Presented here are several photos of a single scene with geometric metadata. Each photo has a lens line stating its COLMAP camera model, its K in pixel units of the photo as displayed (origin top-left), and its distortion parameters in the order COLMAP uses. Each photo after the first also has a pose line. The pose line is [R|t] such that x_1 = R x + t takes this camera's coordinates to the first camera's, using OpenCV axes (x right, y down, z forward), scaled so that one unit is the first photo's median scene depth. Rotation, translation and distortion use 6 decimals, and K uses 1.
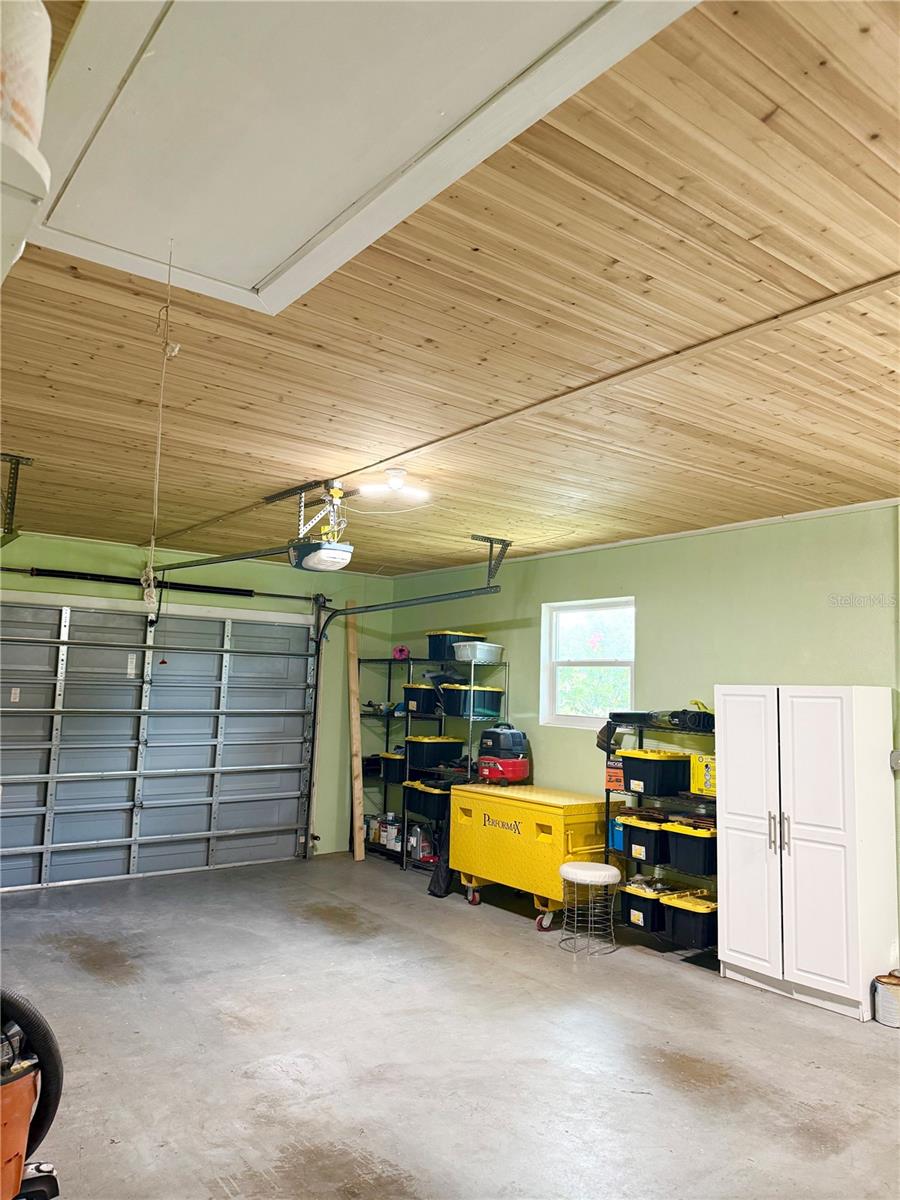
lens RADIAL K [[841.4, 0, 448.4], [0, 841.4, 597.7], [0, 0, 1]] dist [0.068535, -0.095842]
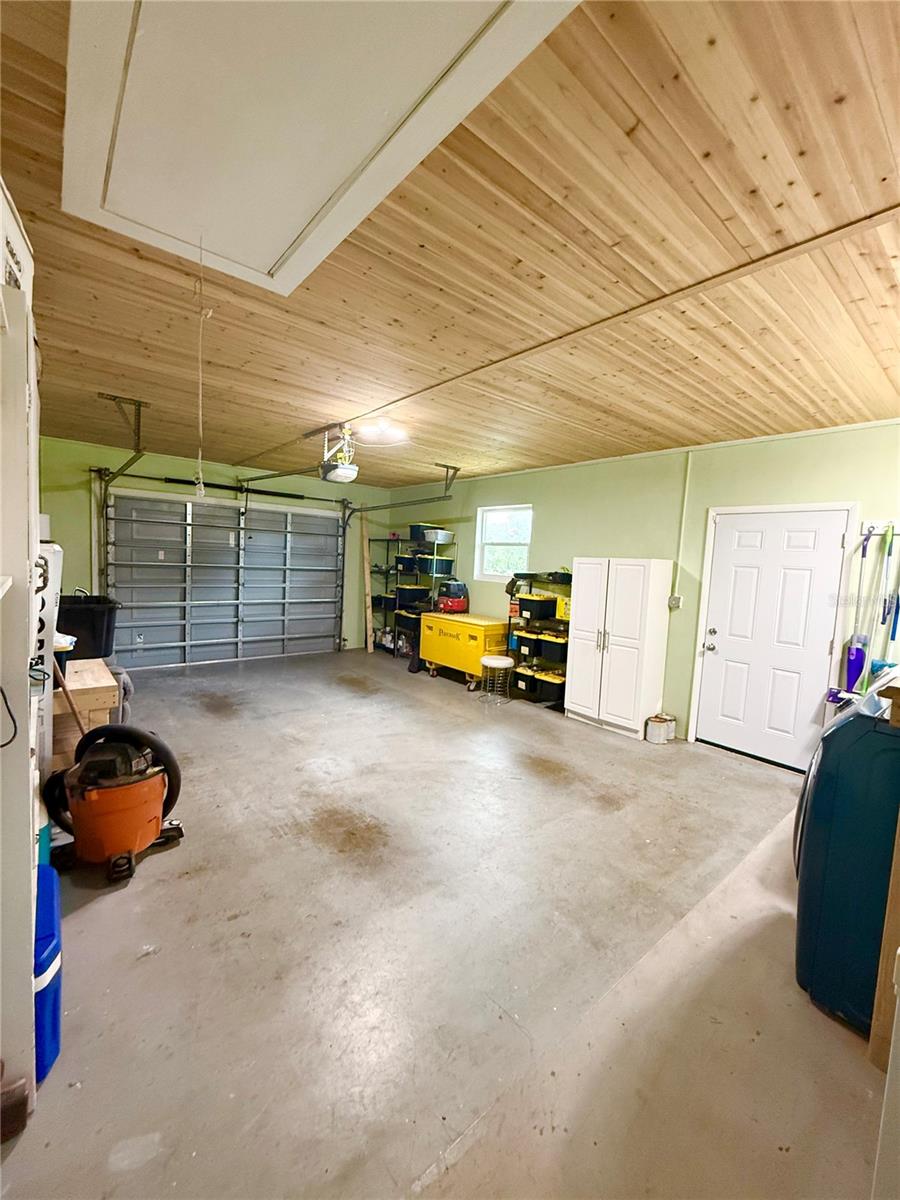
lens RADIAL K [[479.9, 0, 451.9], [0, 479.9, 594.1], [0, 0, 1]] dist [-0.001107, -0.000457]
pose [[0.998686, 0.016120, 0.048649, 0.025266], [-0.024688, 0.983170, 0.181017, 0.007034], [-0.044912, -0.181980, 0.982276, 0.051215]]
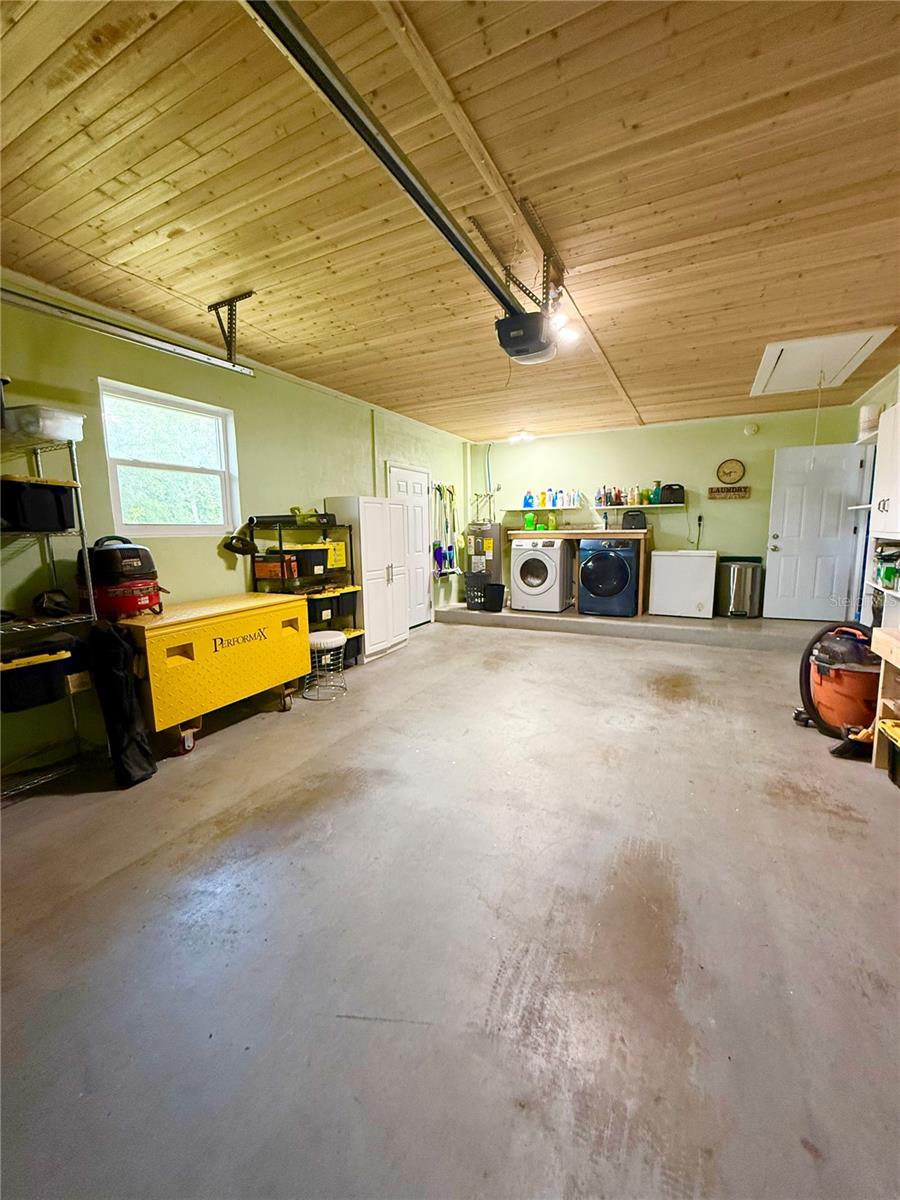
lens RADIAL K [[479.9, 0, 451.9], [0, 479.9, 594.1], [0, 0, 1]] dist [-0.001107, -0.000457]
pose [[-0.427953, -0.145410, 0.892027, -0.686585], [-0.093946, 0.988783, 0.116112, 0.187956], [-0.898905, -0.034112, -0.436813, 1.410594]]
